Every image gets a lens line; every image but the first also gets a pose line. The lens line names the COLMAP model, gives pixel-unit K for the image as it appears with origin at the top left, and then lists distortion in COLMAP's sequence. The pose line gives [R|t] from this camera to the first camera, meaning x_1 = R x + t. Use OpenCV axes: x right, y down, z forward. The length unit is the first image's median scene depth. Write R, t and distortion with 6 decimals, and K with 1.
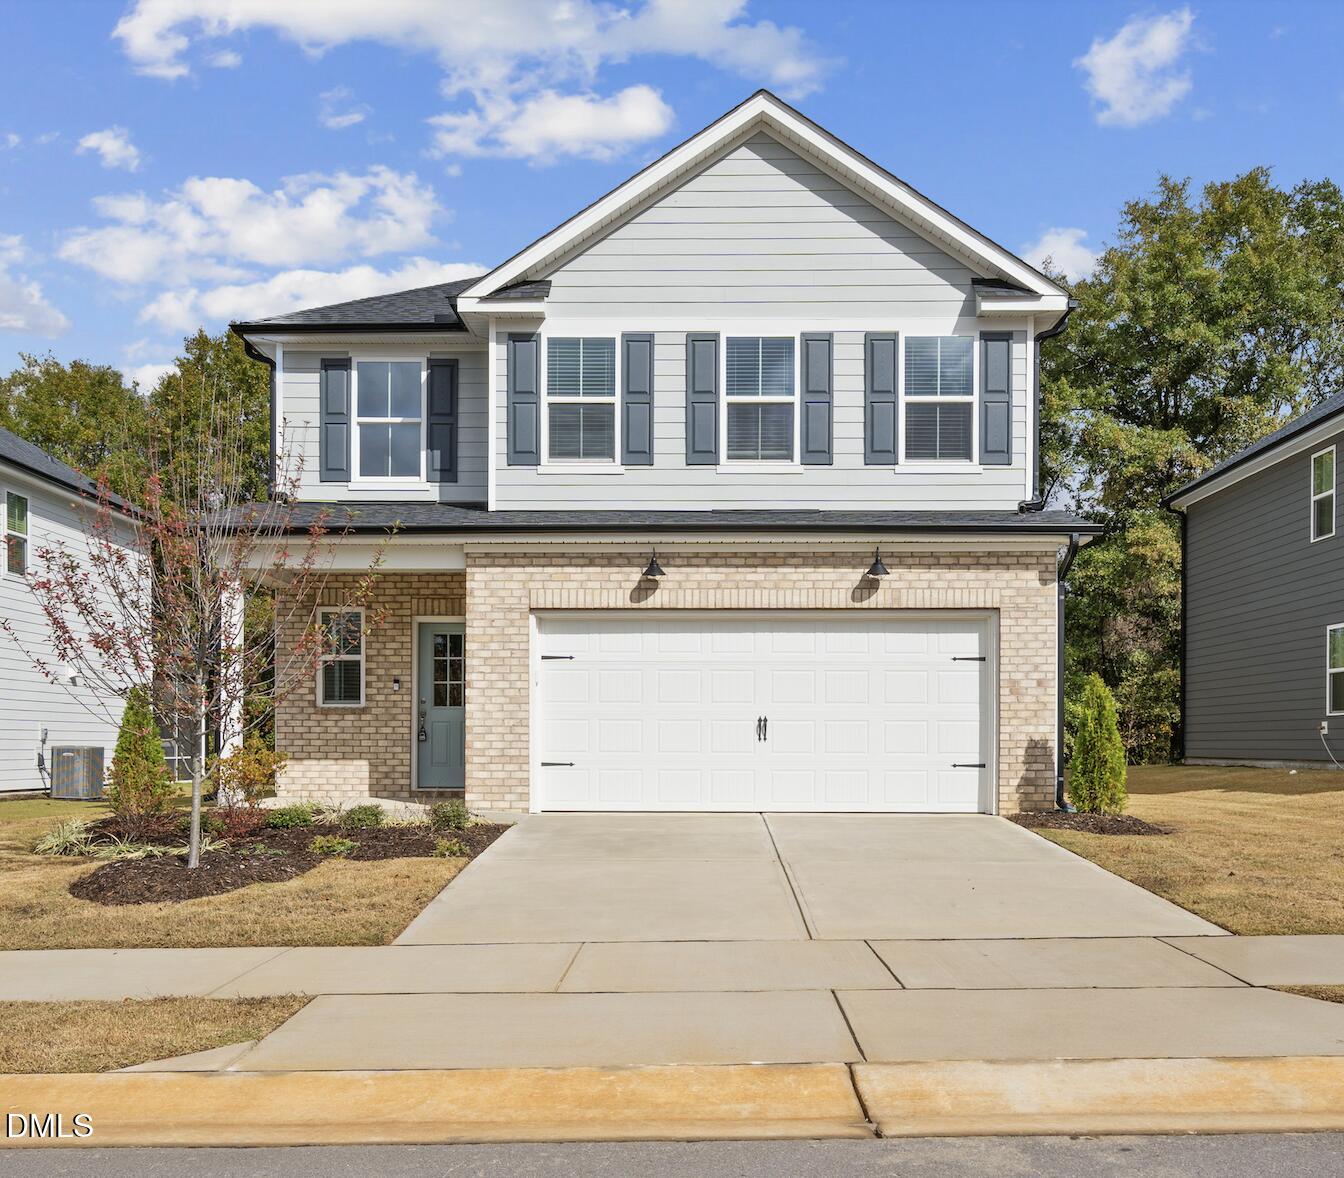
lens RADIAL K [[1429.2, 0, 670.7], [0, 1429.2, 758.3], [0, 0, 1]] dist [0.006455, -0.006111]
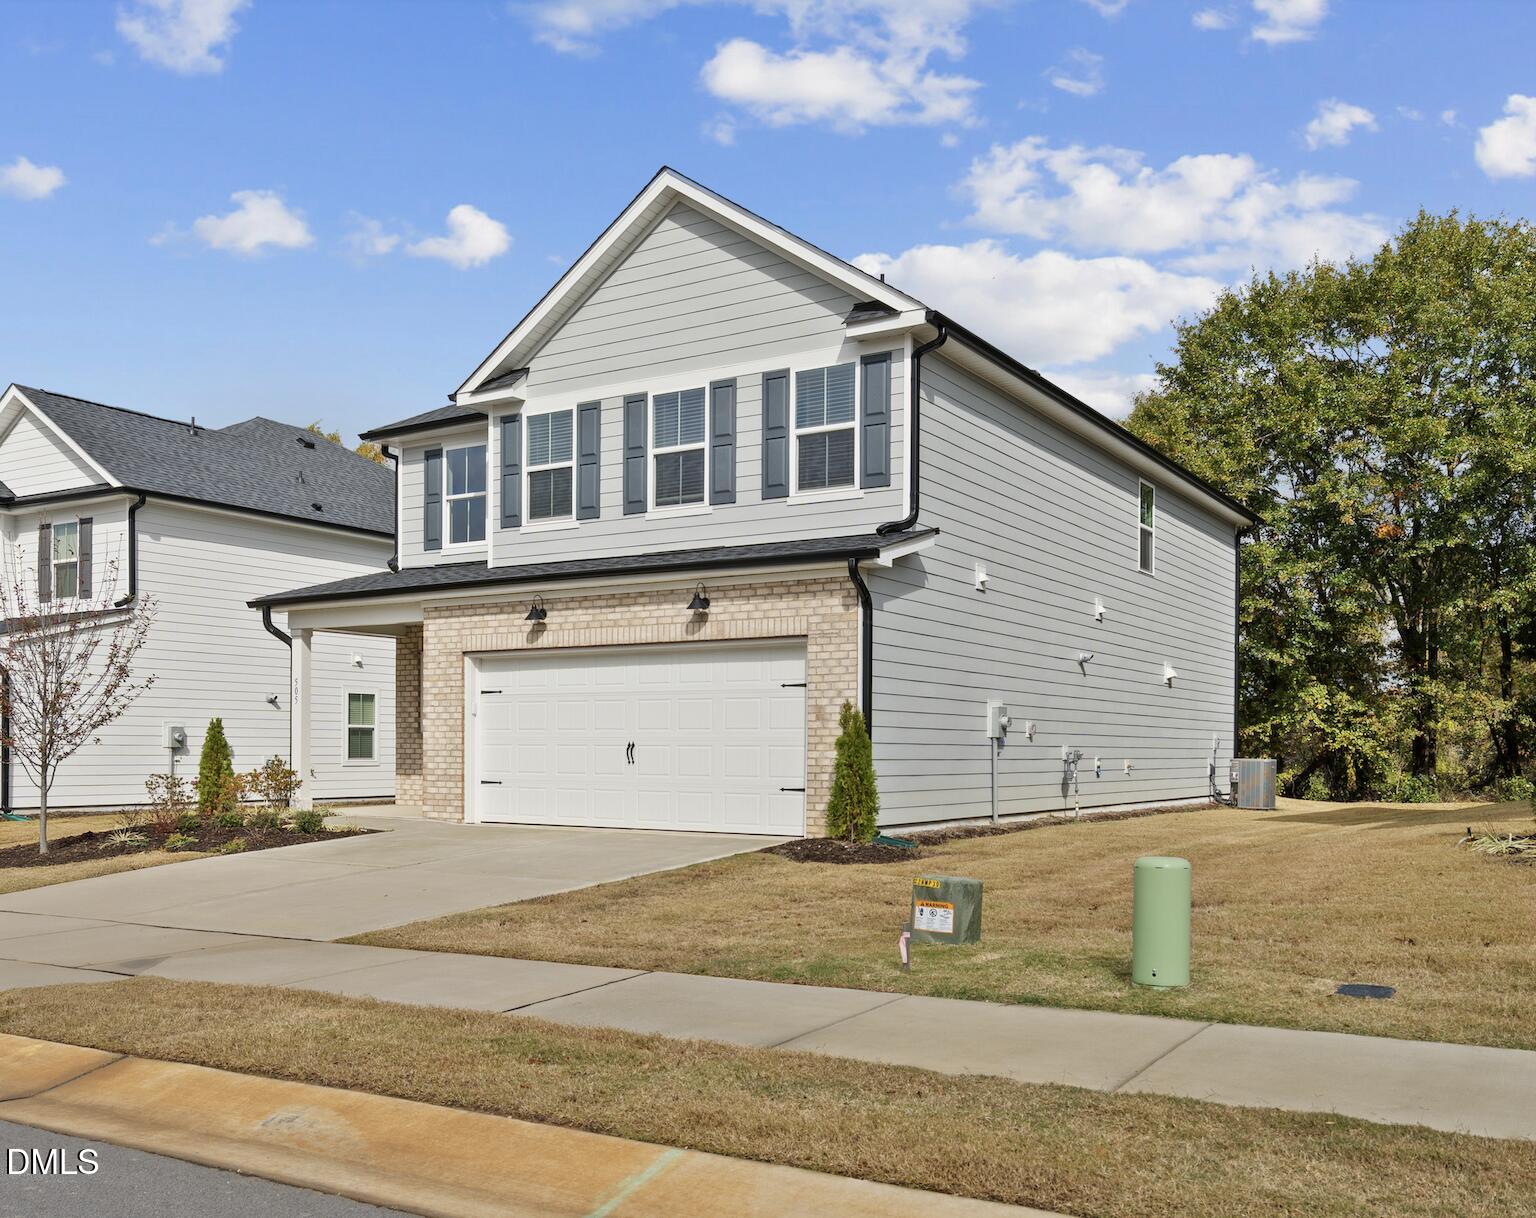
lens RADIAL K [[1415.7, 0, 658.4], [0, 1415.7, 762.8], [0, 0, 1]] dist [0.004806, 0.007348]
pose [[0.835548, 0.007135, -0.549371, 0.646402], [-0.008305, 0.999965, 0.000356, -0.012942], [0.549355, 0.004265, 0.835578, 0.095292]]
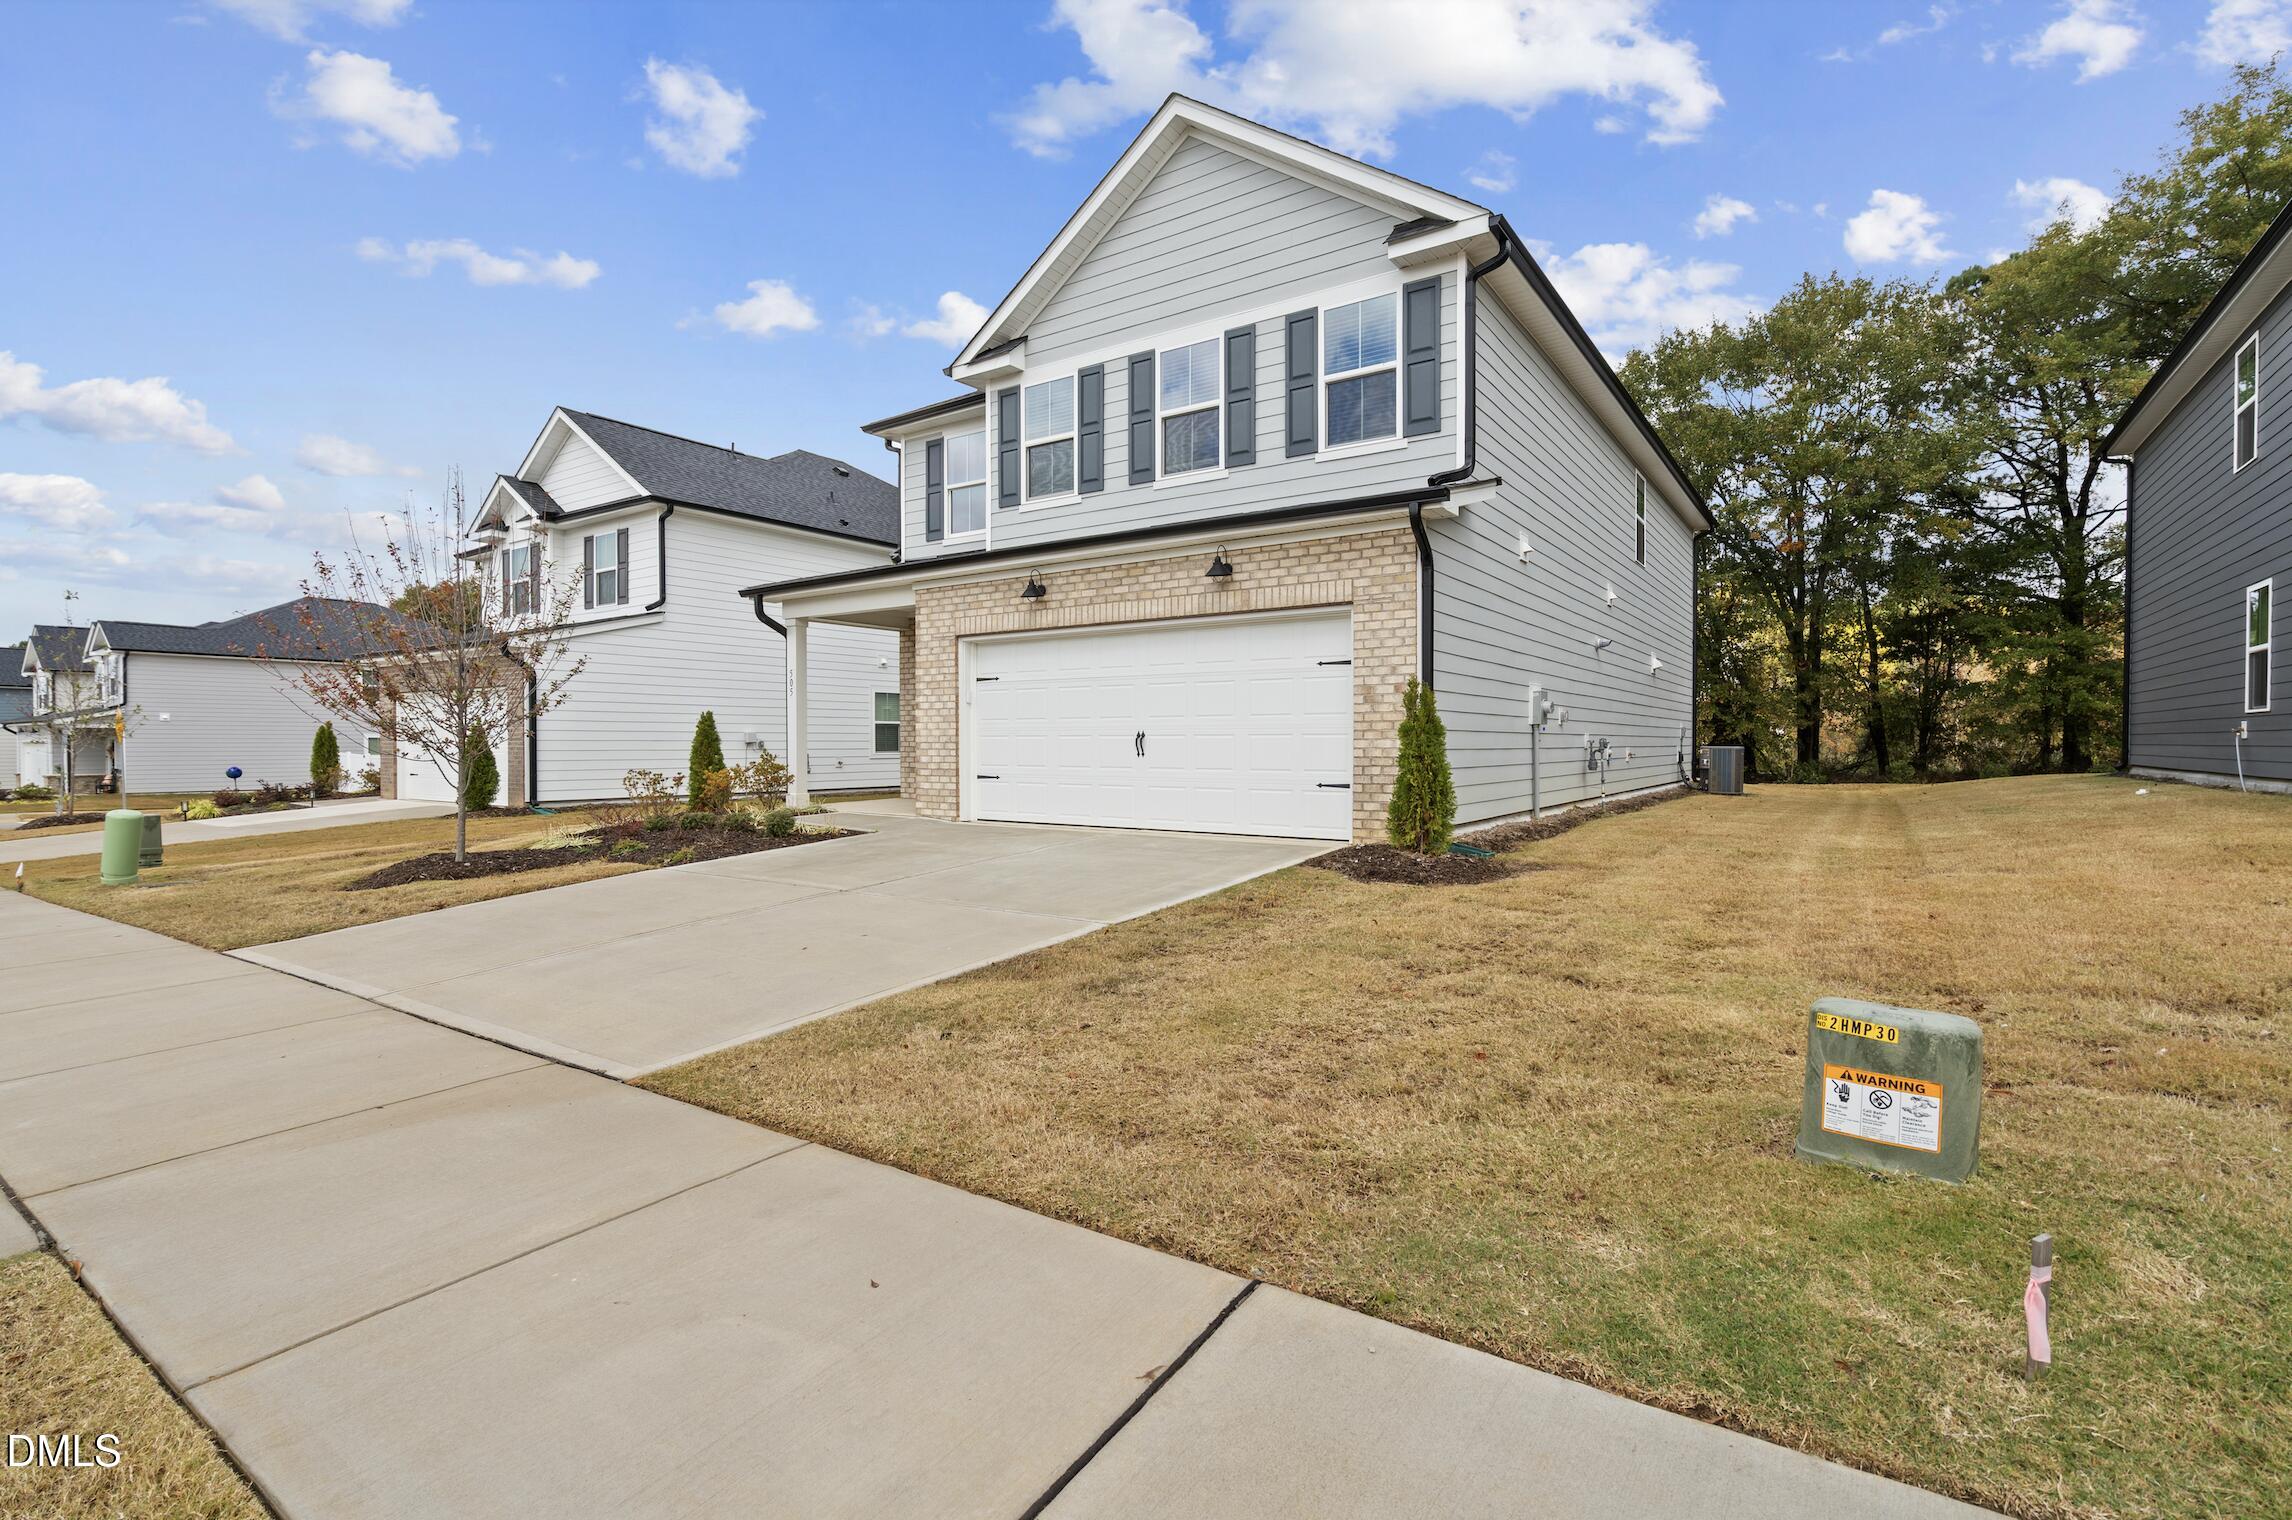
lens RADIAL K [[1046.7, 0, 1136.0], [0, 1046.7, 761.3], [0, 0, 1]] dist [-0.004807, 0.000785]
pose [[0.830007, 0.005820, -0.557722, 0.438609], [-0.001549, 0.999966, 0.008129, -0.013858], [0.557750, -0.005883, 0.829988, 0.381728]]
